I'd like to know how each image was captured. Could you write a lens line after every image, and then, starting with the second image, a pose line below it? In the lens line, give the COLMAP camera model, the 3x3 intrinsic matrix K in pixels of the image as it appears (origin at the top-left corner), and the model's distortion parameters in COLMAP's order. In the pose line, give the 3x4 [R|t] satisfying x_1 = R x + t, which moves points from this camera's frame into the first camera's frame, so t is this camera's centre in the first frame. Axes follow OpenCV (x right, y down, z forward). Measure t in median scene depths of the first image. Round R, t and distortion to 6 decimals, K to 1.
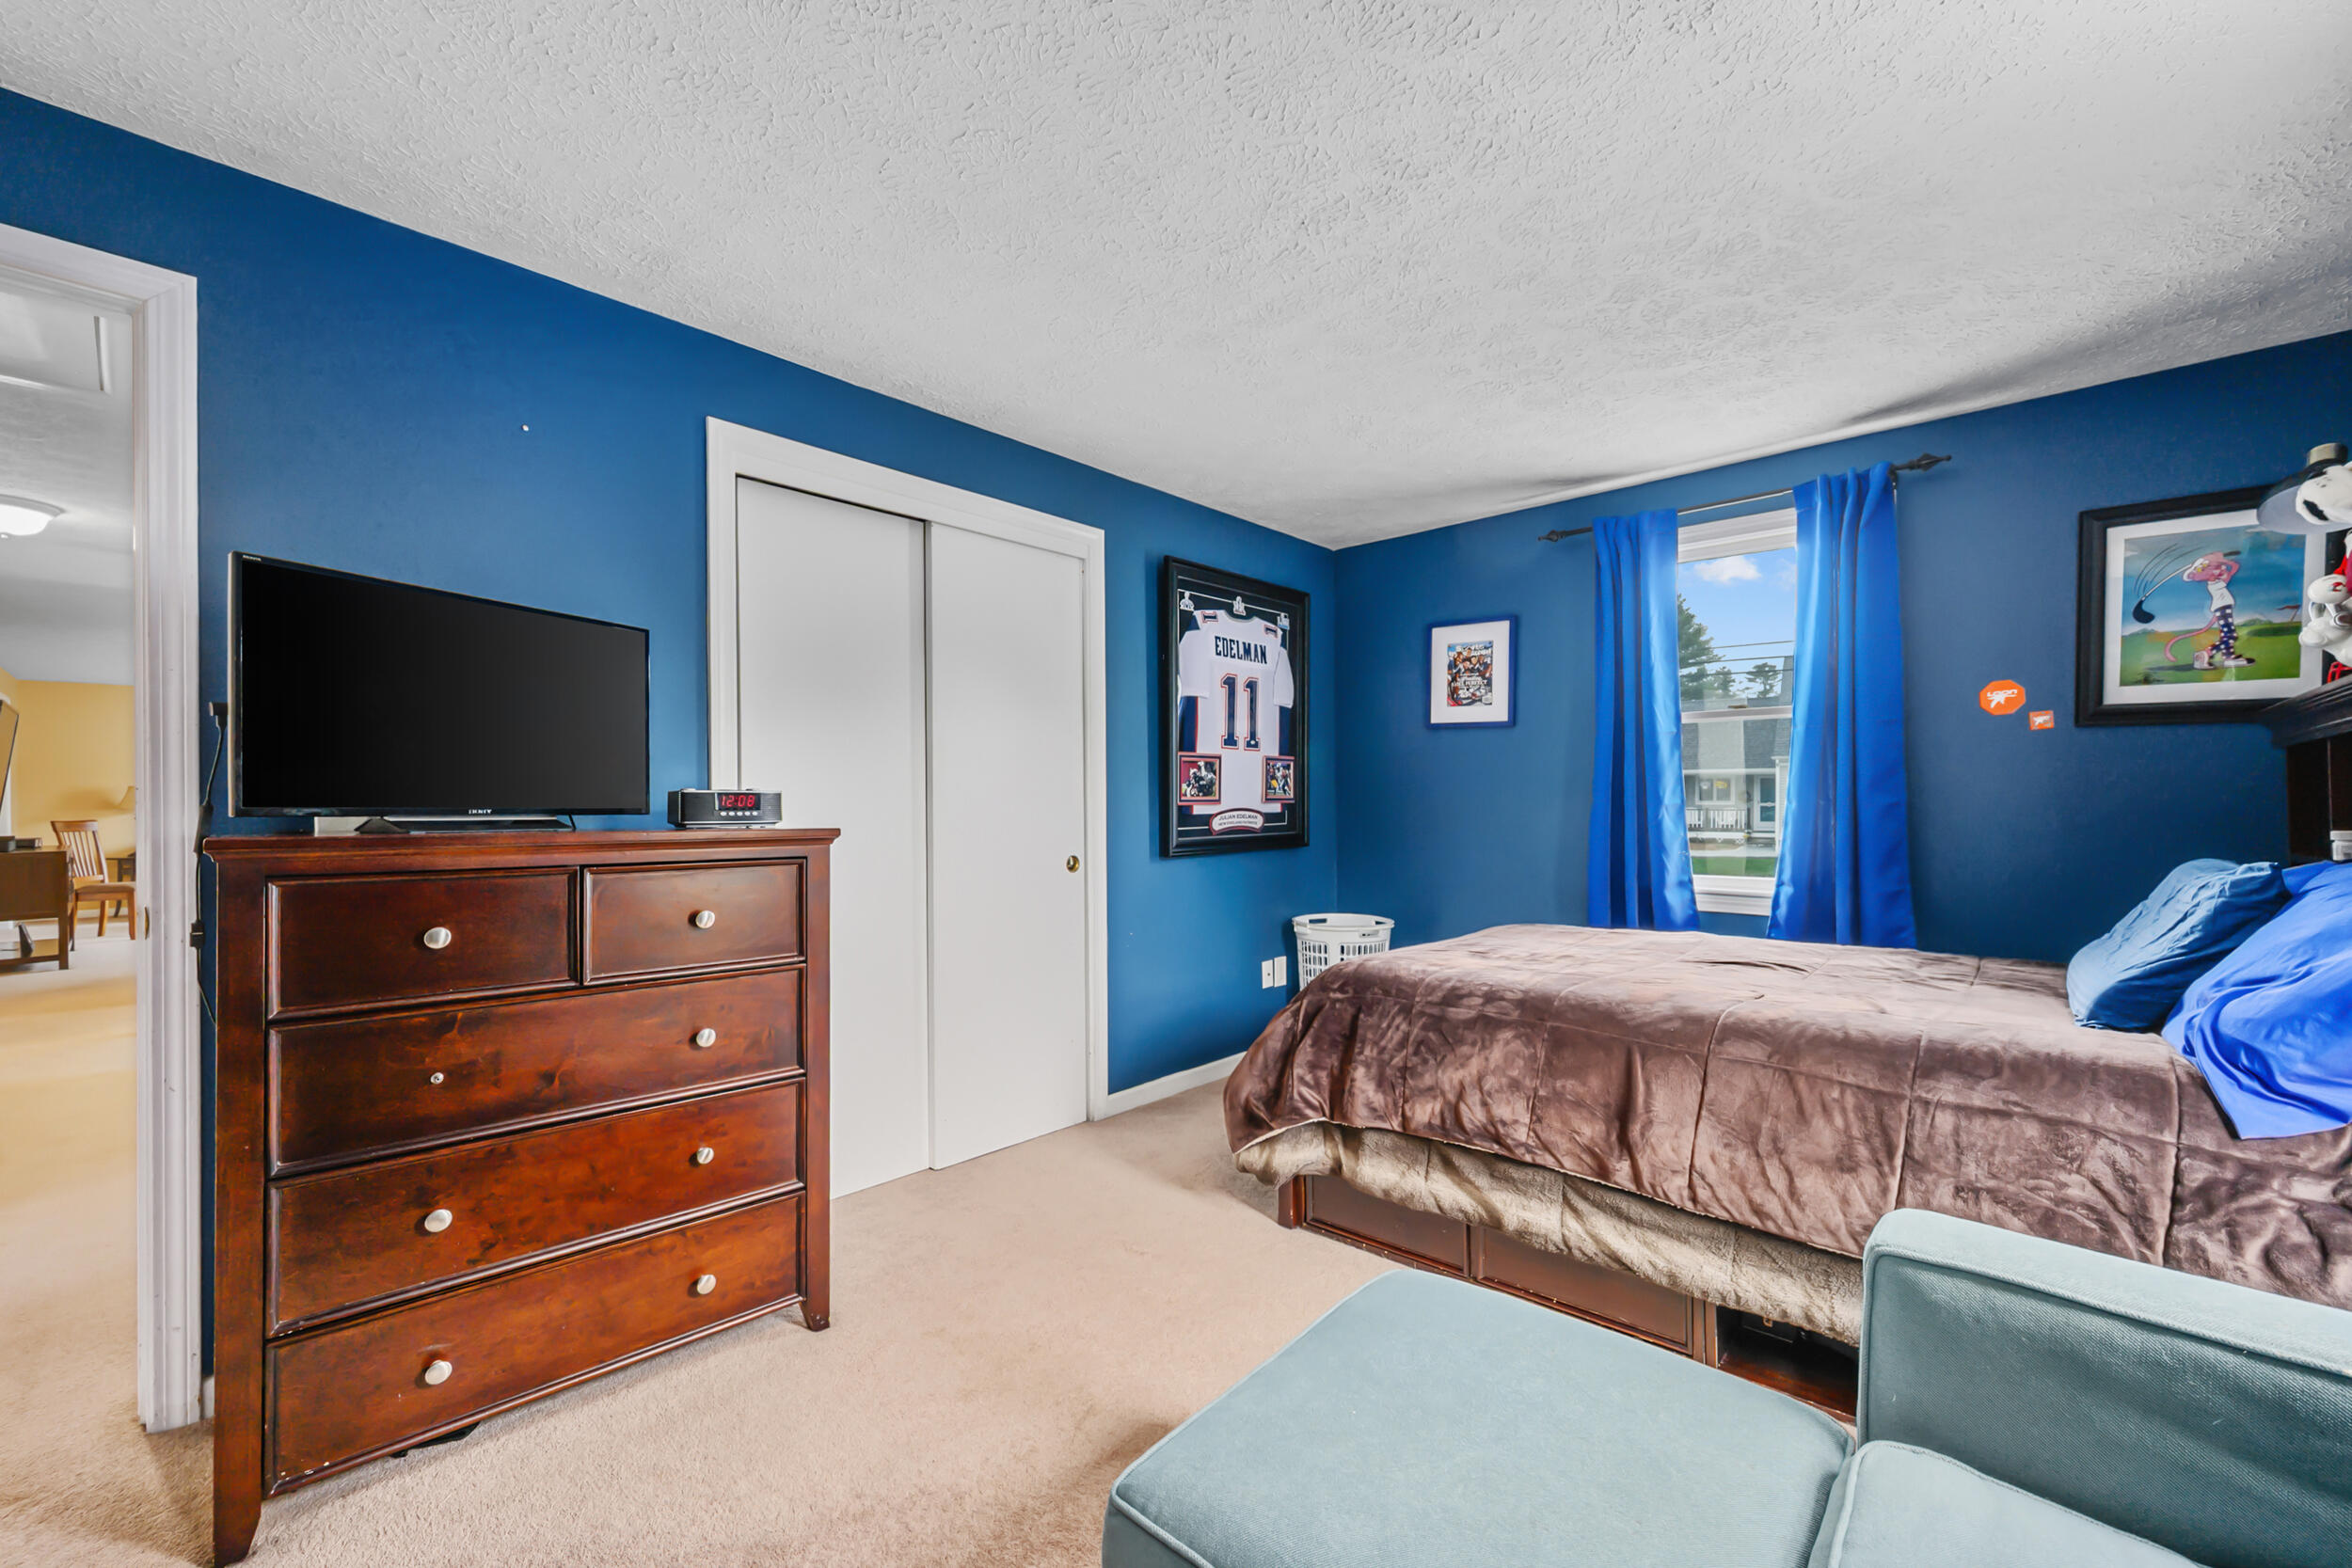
lens RADIAL K [[962.9, 0, 1176.1], [0, 962.9, 800.0], [0, 0, 1]] dist [-0.000046, -0.000040]
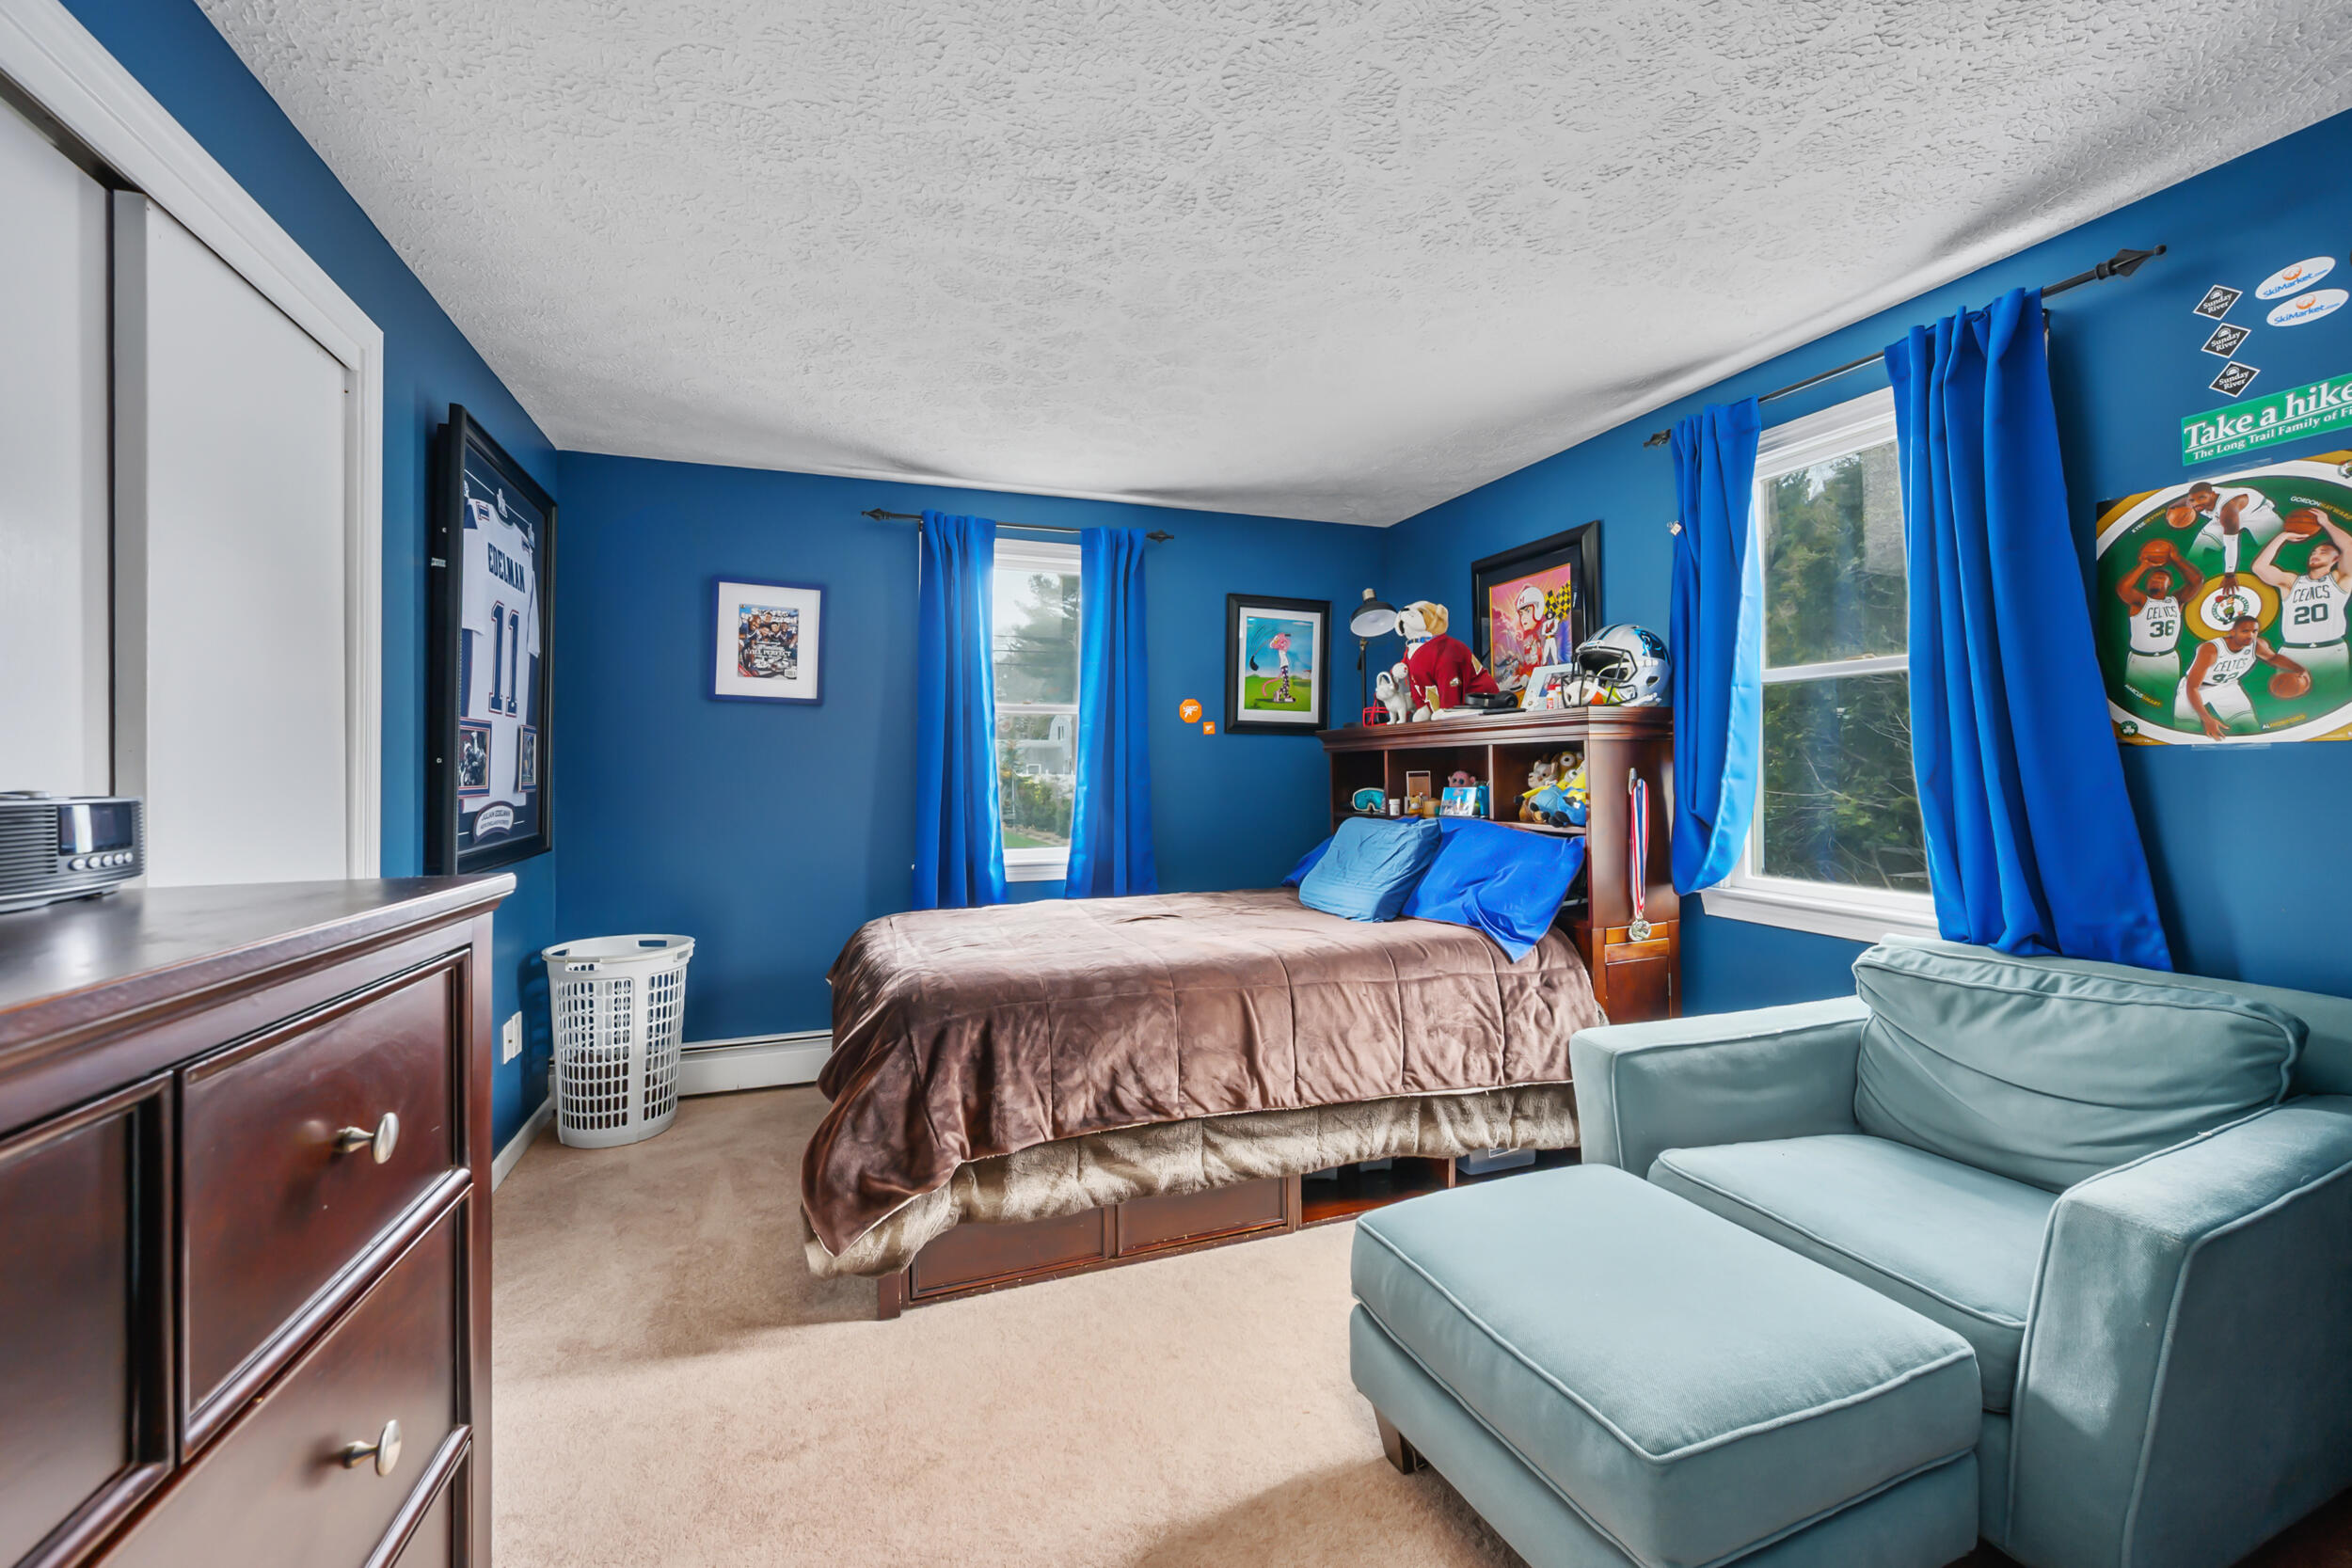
lens RADIAL K [[992.3, 0, 1179.0], [0, 992.3, 750.6], [0, 0, 1]] dist [0.000291, -0.000025]
pose [[0.437358, 0.018065, 0.899106, -0.584907], [0.001940, 0.999777, -0.021032, -0.018968], [-0.899285, 0.010943, 0.437226, 0.442516]]
